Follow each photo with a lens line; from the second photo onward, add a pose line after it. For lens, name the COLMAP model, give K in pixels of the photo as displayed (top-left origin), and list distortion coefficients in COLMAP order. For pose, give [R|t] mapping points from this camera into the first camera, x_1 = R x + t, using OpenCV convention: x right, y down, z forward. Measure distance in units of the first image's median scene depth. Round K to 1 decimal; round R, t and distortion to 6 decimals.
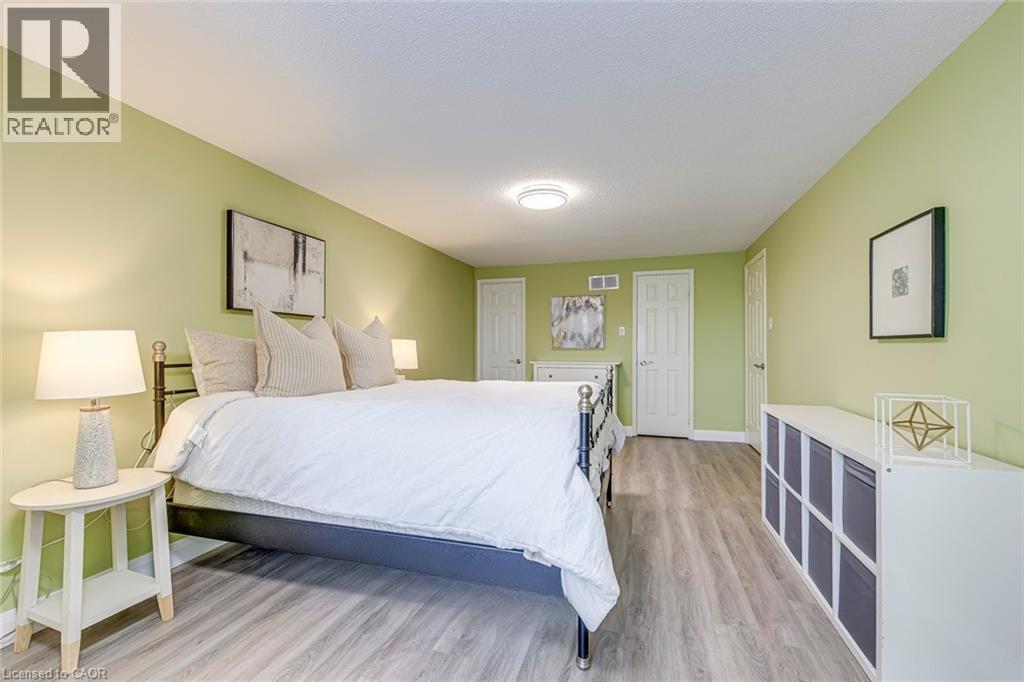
lens RADIAL K [[431.8, 0, 514.1], [0, 431.8, 346.6], [0, 0, 1]] dist [0.002078, 0.000127]
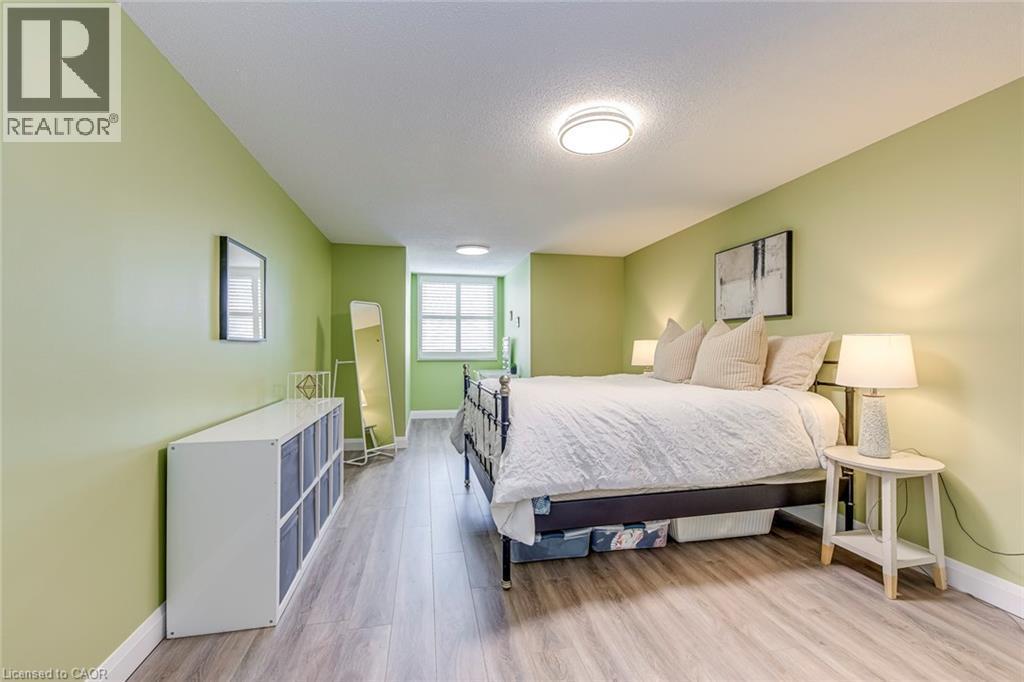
lens RADIAL K [[431.8, 0, 516.2], [0, 431.8, 344.0], [0, 0, 1]] dist [0.002078, 0.000127]
pose [[-0.877051, 0.002042, -0.480394, 0.547485], [0.005983, 0.999960, -0.006673, -0.003311], [0.480361, -0.008727, -0.877028, 1.663748]]
